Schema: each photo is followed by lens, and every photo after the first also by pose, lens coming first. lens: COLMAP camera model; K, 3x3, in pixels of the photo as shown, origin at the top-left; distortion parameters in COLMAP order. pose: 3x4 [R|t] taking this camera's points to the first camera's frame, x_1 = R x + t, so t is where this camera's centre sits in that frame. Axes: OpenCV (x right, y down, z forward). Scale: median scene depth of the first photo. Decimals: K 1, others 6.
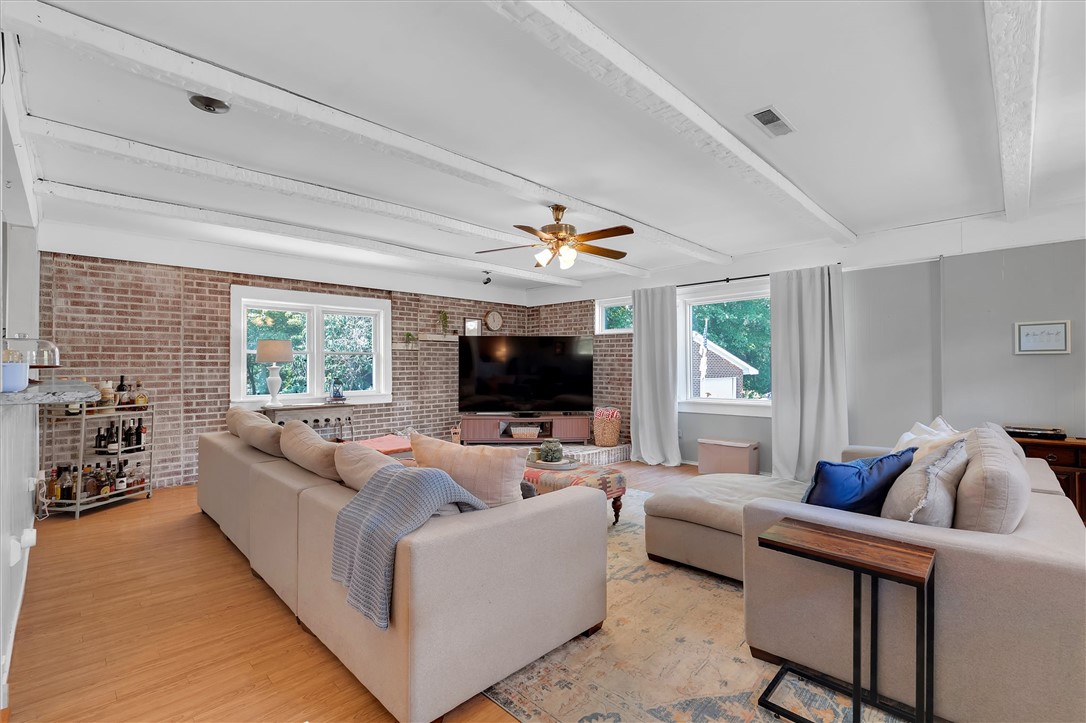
lens RADIAL K [[474.8, 0, 550.6], [0, 474.8, 363.1], [0, 0, 1]] dist [-0.002701, -0.000062]
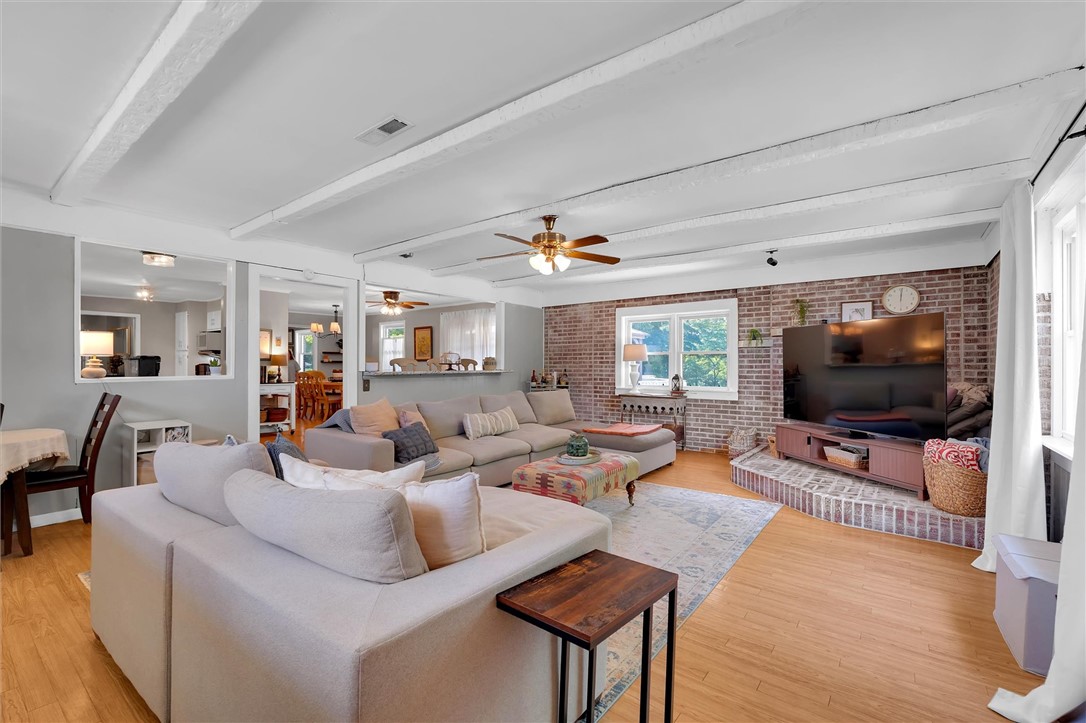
lens RADIAL K [[474.8, 0, 545.6], [0, 474.8, 362.7], [0, 0, 1]] dist [-0.002701, -0.000062]
pose [[0.129782, -0.002357, -0.991540, 0.607690], [0.003526, 0.999992, -0.001916, 0.003990], [0.991536, -0.003247, 0.129789, 0.474043]]
